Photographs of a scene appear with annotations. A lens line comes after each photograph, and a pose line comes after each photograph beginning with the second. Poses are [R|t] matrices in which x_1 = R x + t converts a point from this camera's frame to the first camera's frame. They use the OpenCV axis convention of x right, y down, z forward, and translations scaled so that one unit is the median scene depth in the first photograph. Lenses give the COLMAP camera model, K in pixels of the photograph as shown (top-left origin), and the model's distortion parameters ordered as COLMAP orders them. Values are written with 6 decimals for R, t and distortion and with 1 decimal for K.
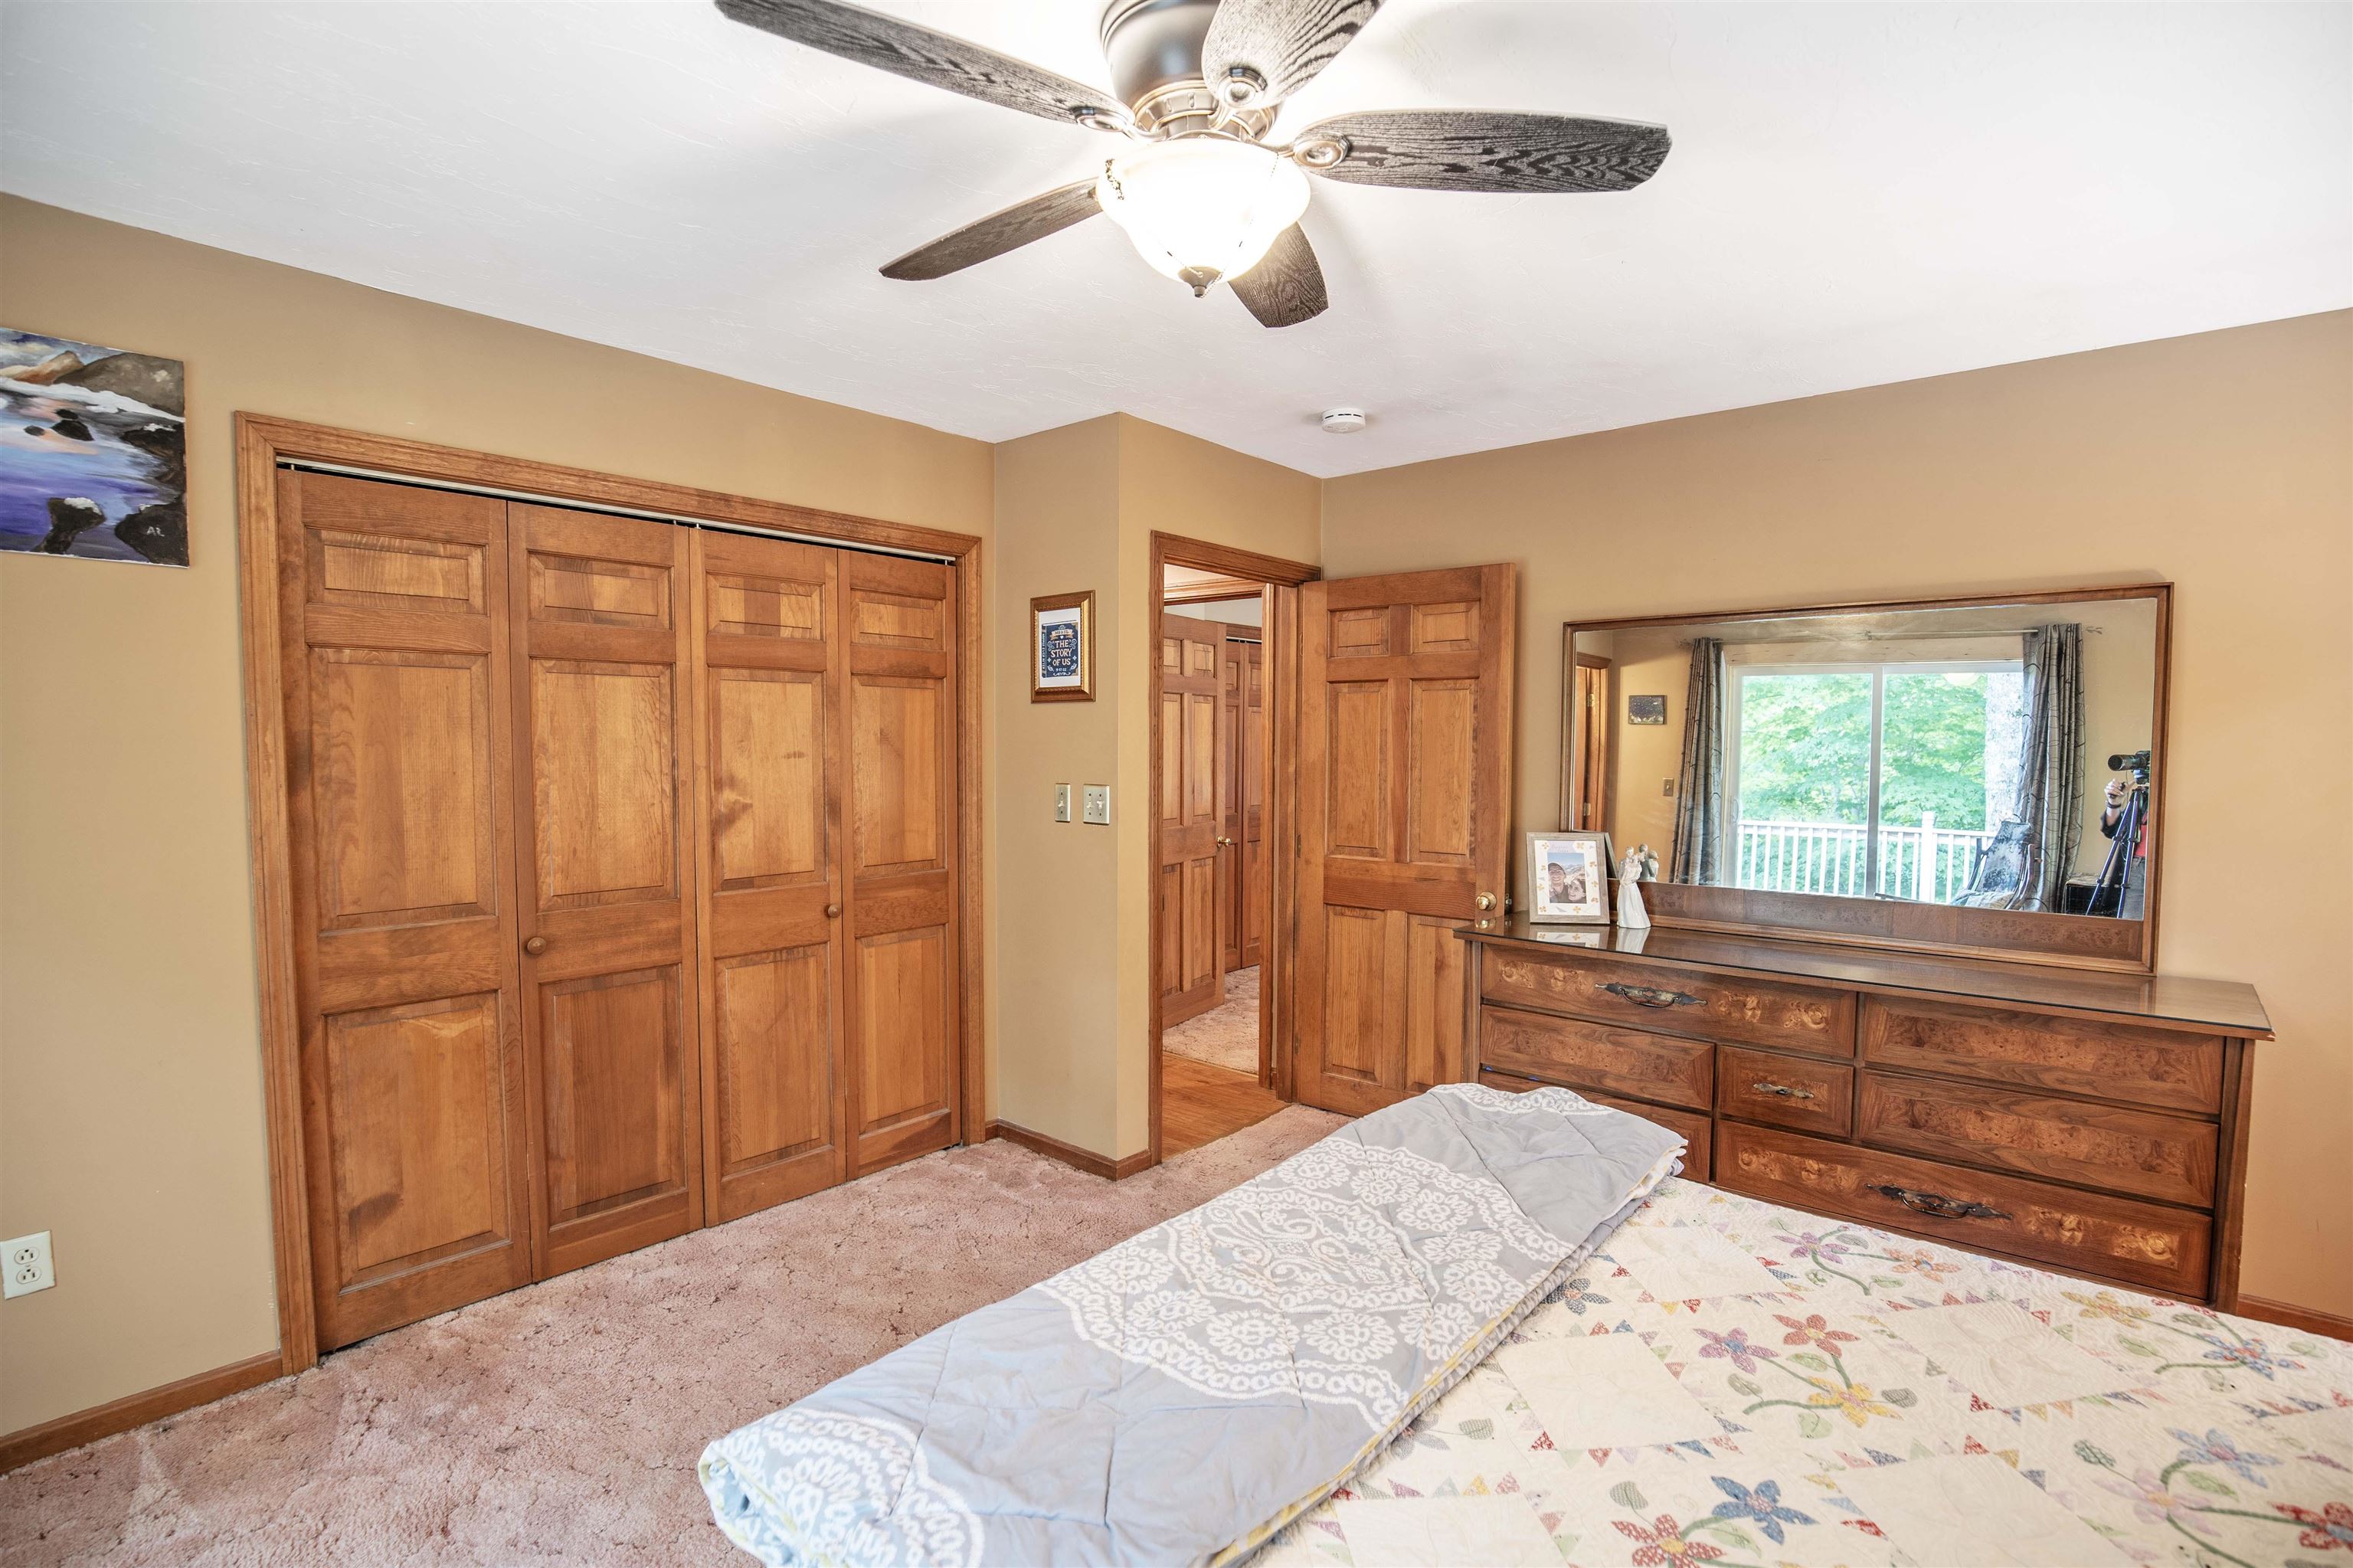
lens RADIAL K [[1129.7, 0, 1176.5], [0, 1129.7, 784.0], [0, 0, 1]] dist [0.001806, 0.000066]
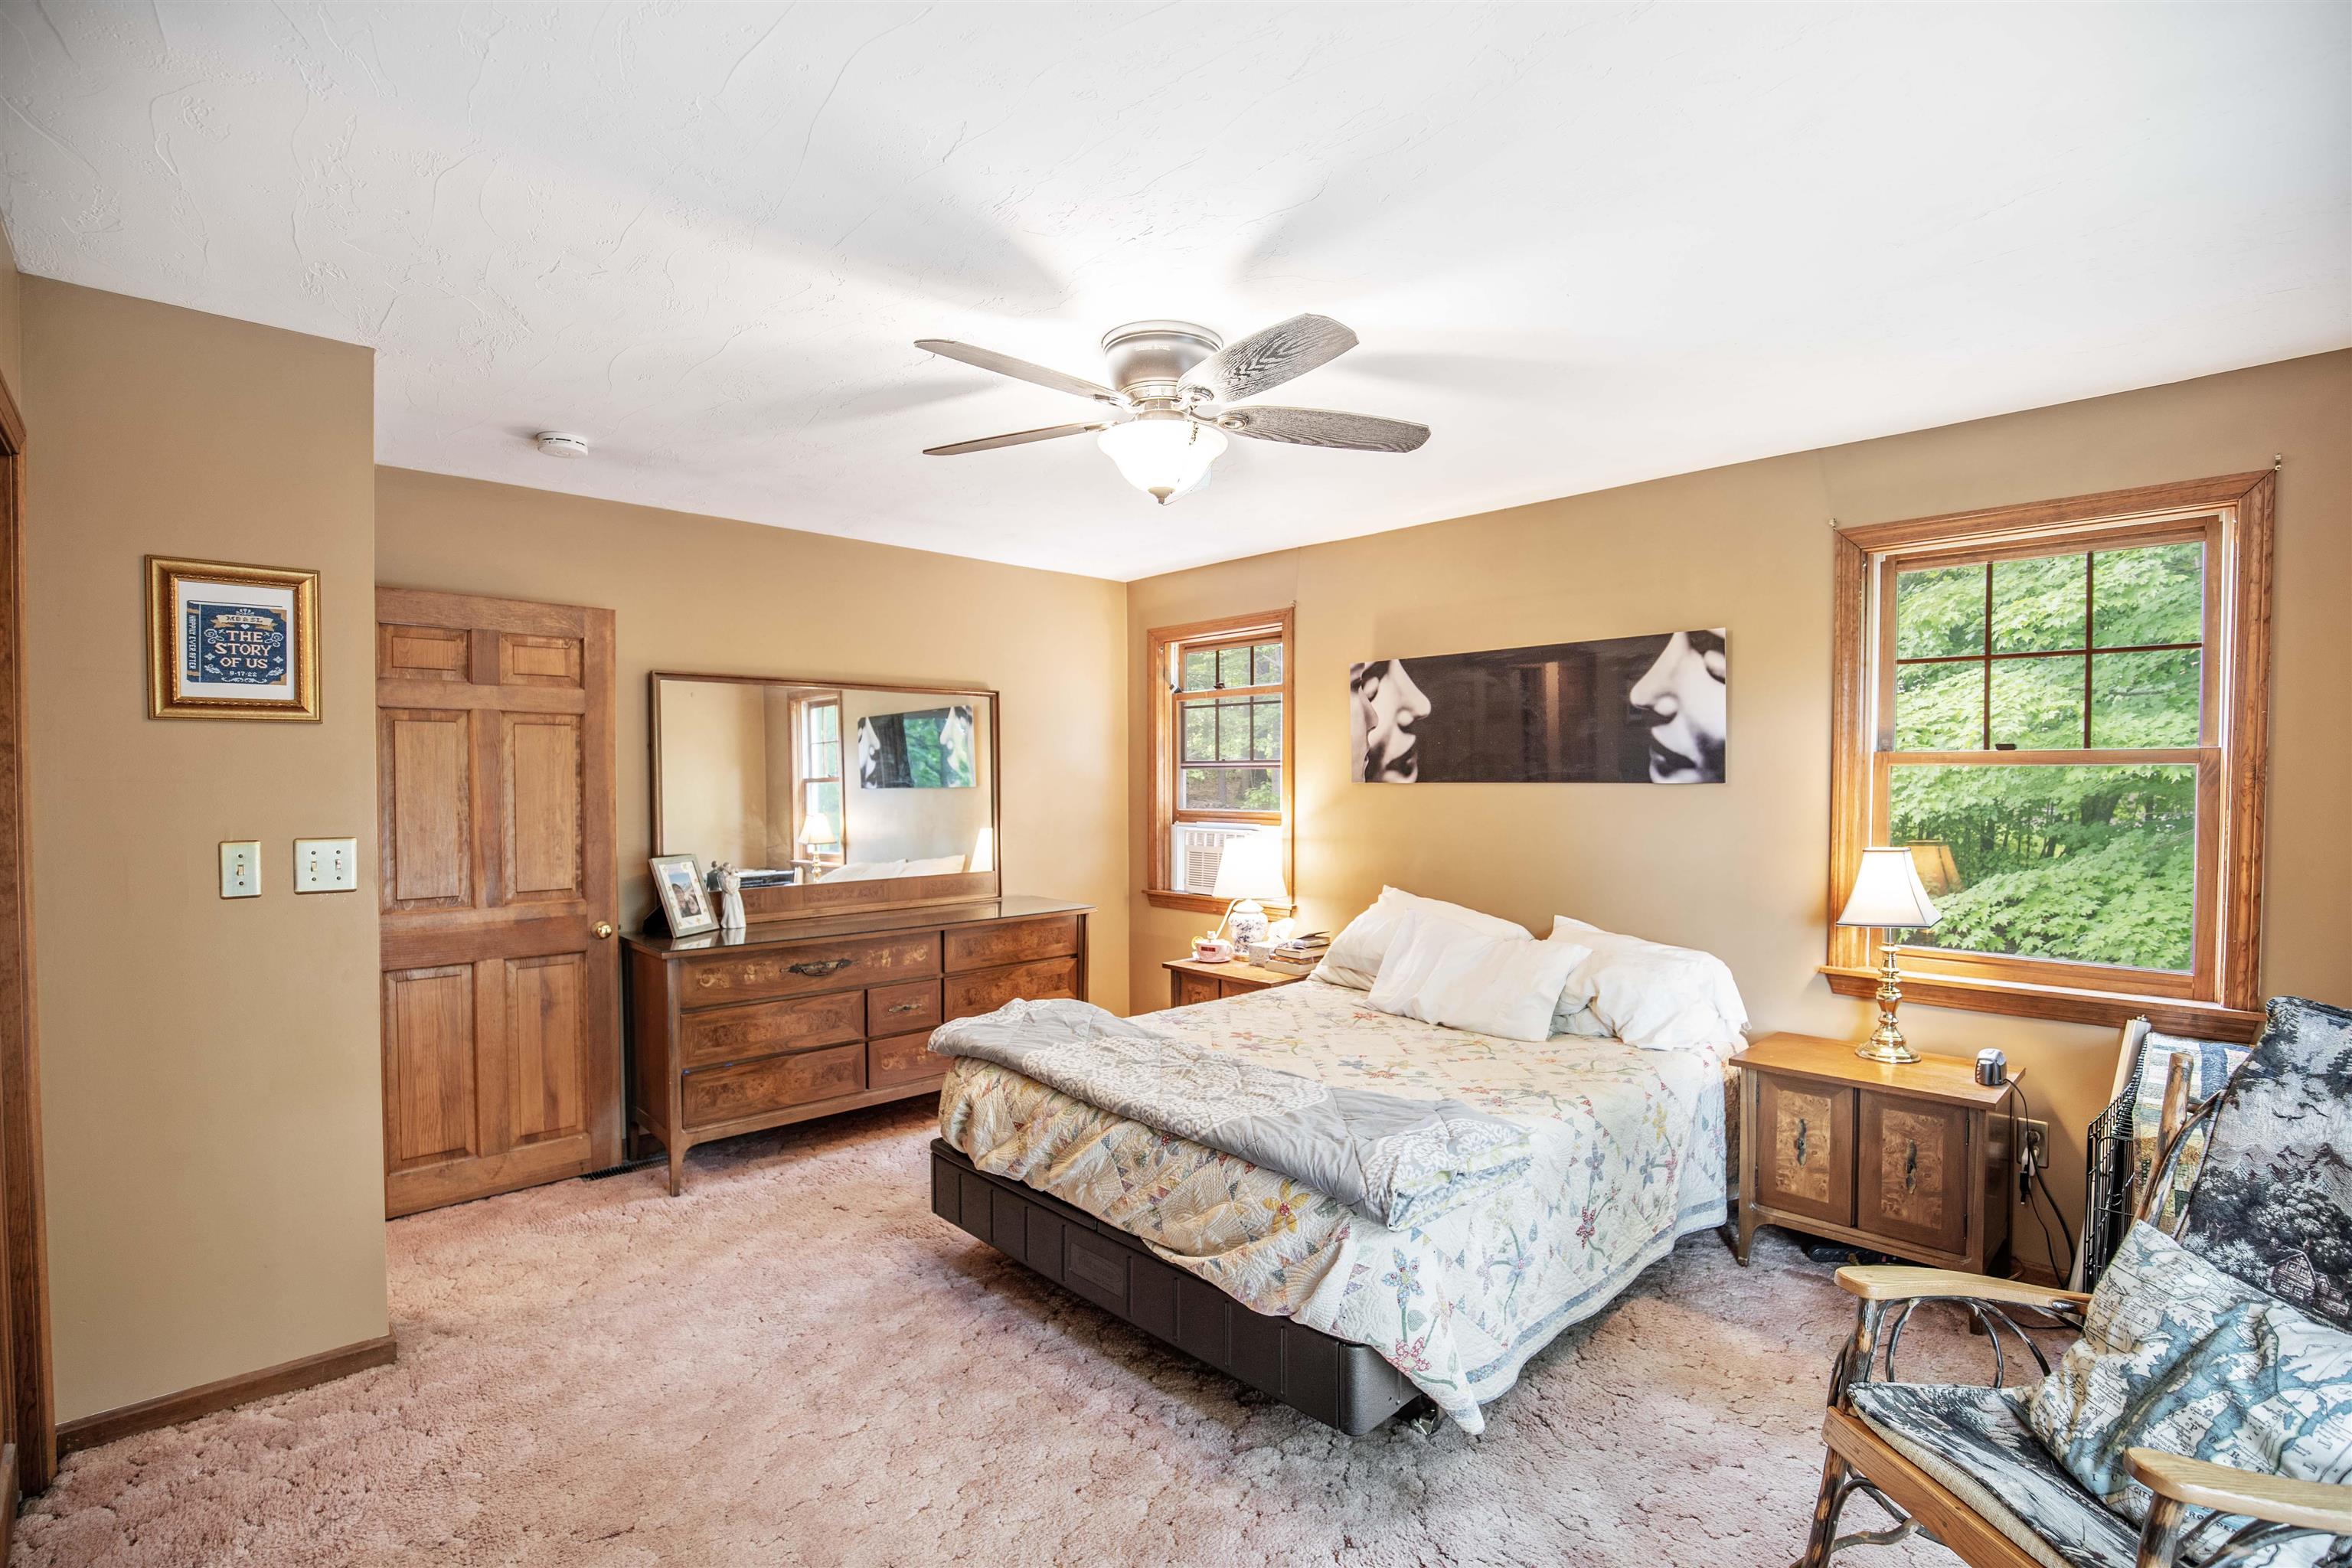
lens RADIAL K [[1129.2, 0, 1176.0], [0, 1129.2, 784.0], [0, 0, 1]] dist [0.001806, 0.000066]
pose [[0.108915, -0.010580, 0.993995, -0.743217], [0.037995, 0.999257, 0.006473, -0.018013], [-0.993325, 0.037062, 0.109236, 0.377863]]
